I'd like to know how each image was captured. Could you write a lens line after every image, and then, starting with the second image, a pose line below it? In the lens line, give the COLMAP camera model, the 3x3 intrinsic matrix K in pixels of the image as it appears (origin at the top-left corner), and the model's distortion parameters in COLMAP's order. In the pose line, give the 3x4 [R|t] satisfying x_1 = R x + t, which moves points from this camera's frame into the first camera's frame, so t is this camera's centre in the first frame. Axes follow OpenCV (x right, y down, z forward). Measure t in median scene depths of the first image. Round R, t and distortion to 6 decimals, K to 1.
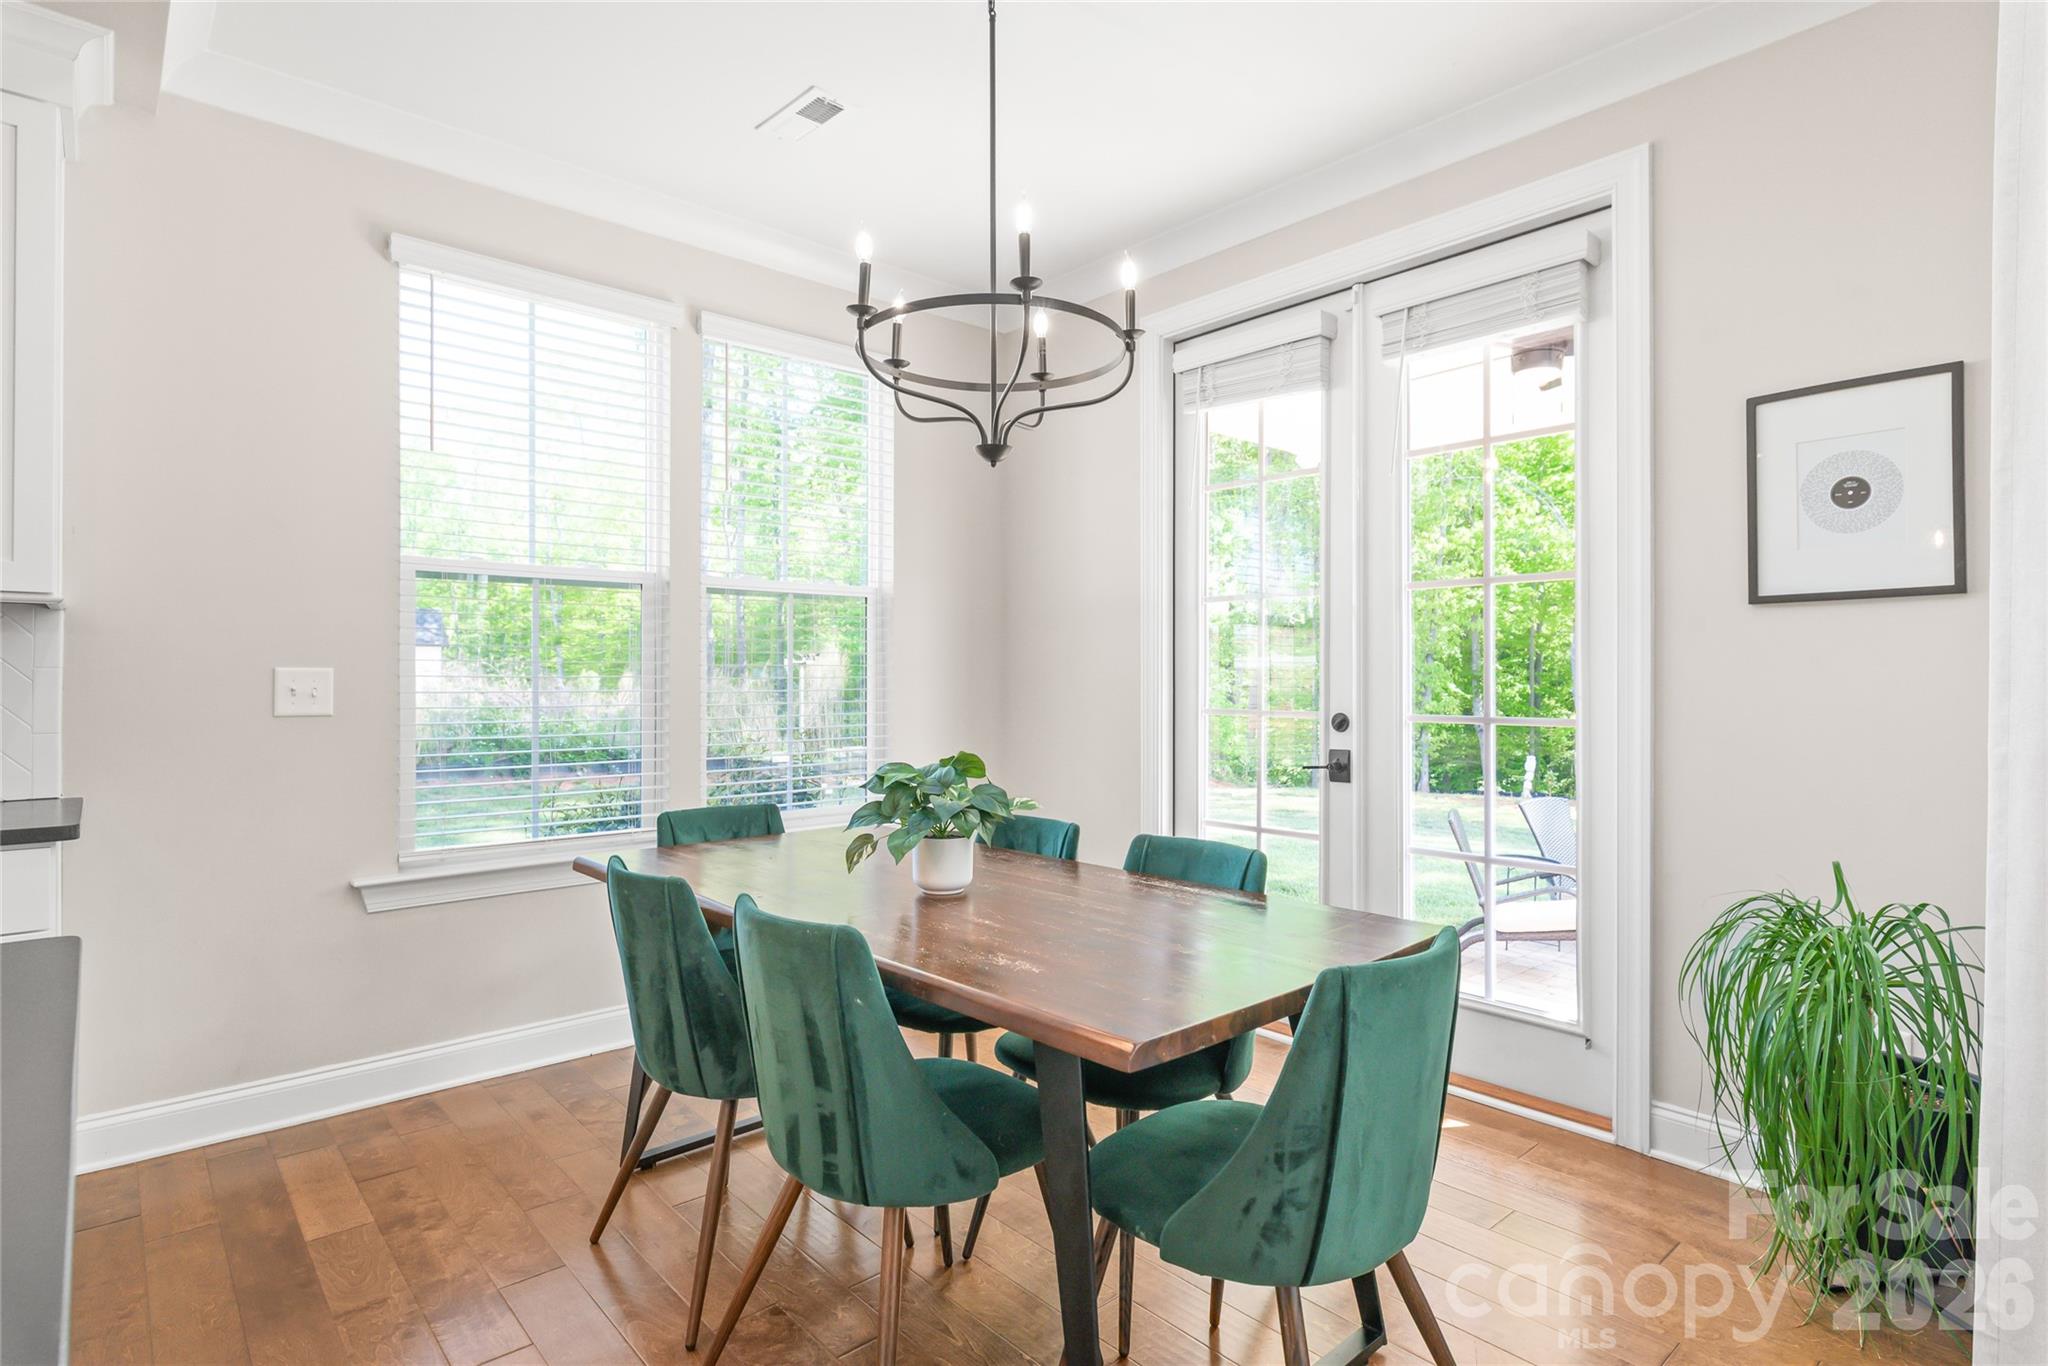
lens RADIAL K [[1038.6, 0, 1024.0], [0, 1038.6, 683.0], [0, 0, 1]] dist [-0.004080, -0.001019]
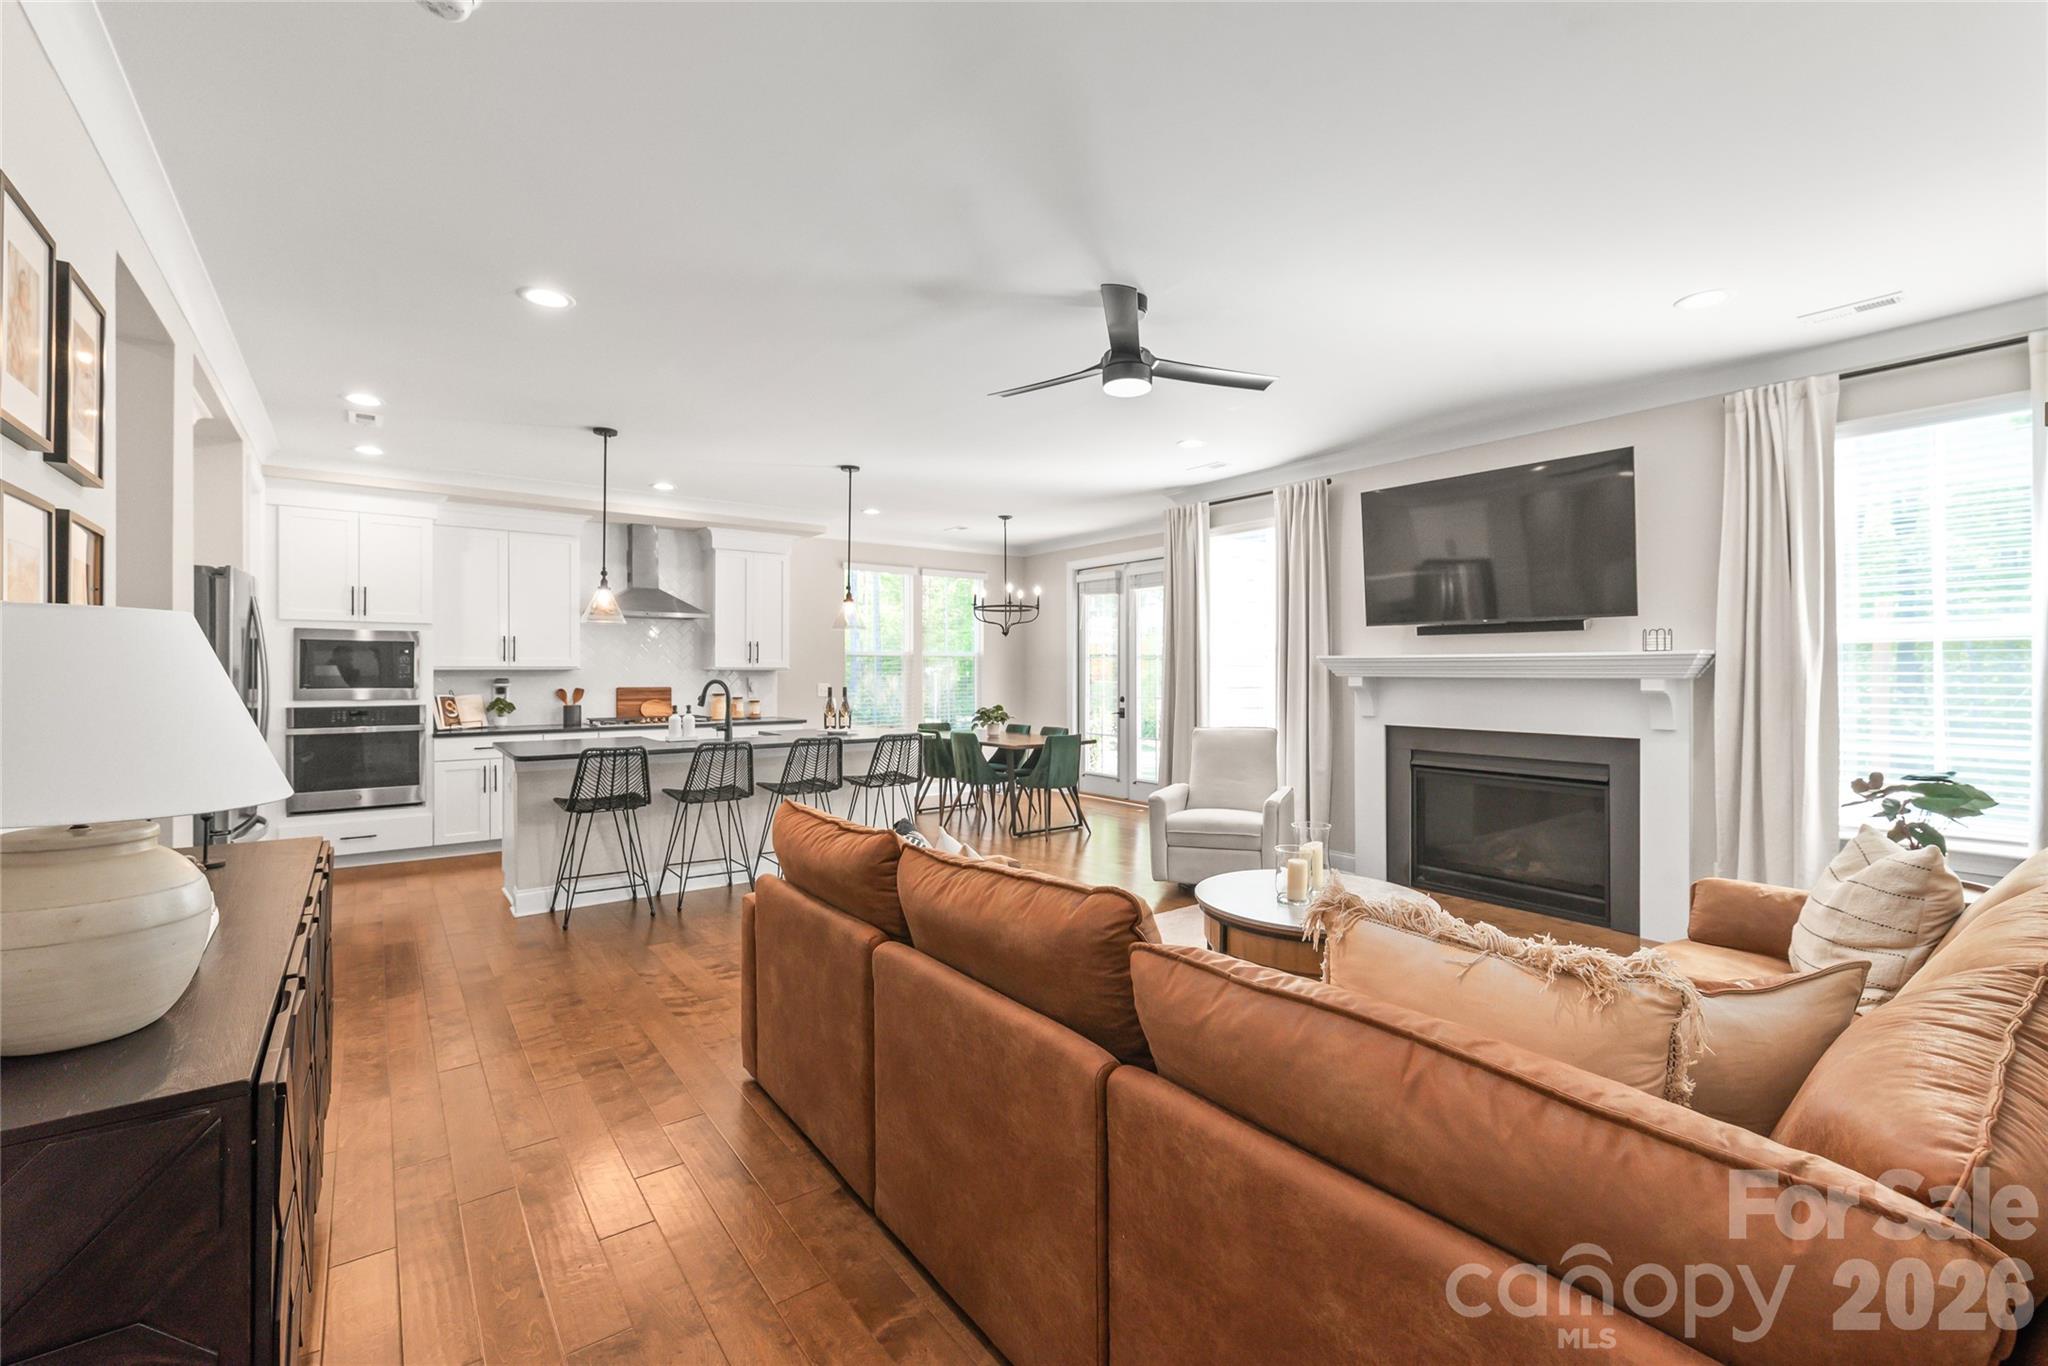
lens RADIAL K [[876.5, 0, 1027.2], [0, 876.5, 666.9], [0, 0, 1]] dist [-0.000866, -0.000449]
pose [[0.996400, -0.002171, -0.084753, 0.355438], [0.001447, 0.999962, -0.008607, -0.057150], [0.084768, 0.008453, 0.996365, -2.501419]]
